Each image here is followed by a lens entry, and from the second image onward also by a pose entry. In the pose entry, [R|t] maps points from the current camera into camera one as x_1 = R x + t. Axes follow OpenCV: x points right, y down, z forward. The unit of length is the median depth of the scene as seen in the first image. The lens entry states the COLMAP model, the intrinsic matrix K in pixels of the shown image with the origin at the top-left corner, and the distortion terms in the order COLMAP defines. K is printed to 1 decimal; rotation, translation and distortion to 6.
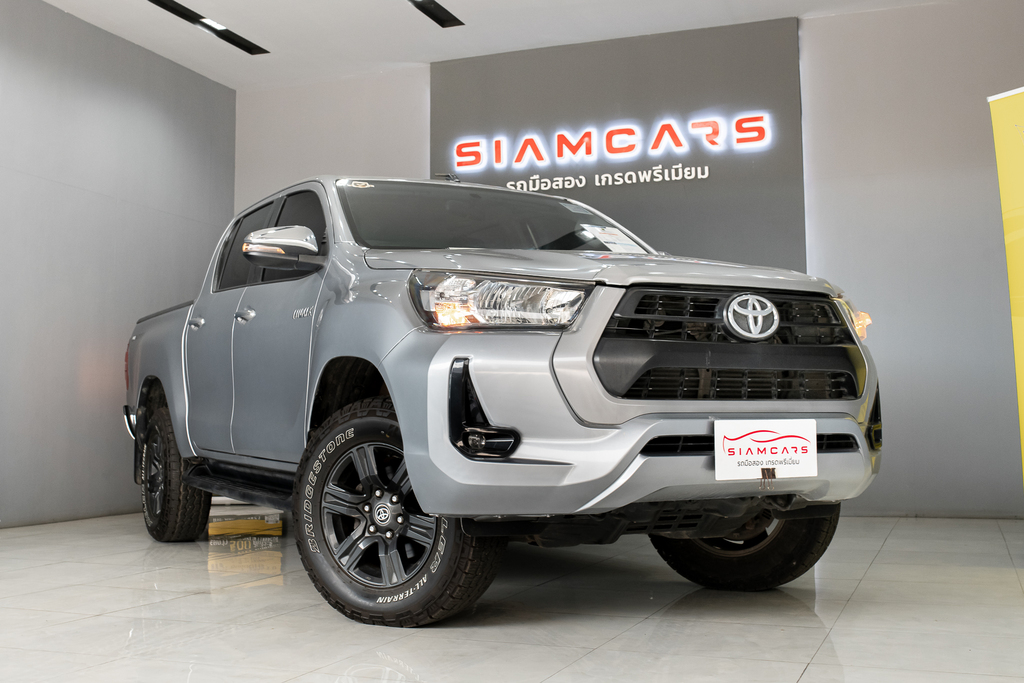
lens RADIAL K [[1024.8, 0, 512.0], [0, 1024.8, 341.5], [0, 0, 1]] dist [-0.036910, 0.001259]
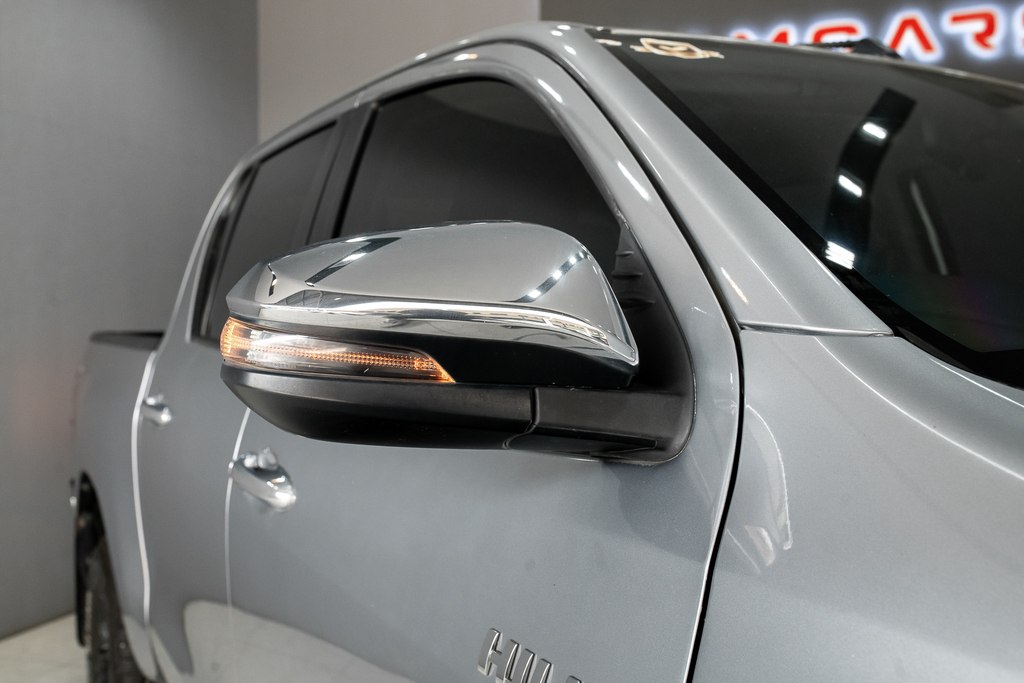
lens RADIAL K [[984.2, 0, 529.0], [0, 984.2, 336.9], [0, 0, 1]] dist [-0.036251, 0.005745]
pose [[0.999969, 0.004219, -0.006682, -0.124941], [-0.003789, 0.998000, 0.063102, -0.063238], [0.006935, -0.063075, 0.997985, 0.497014]]
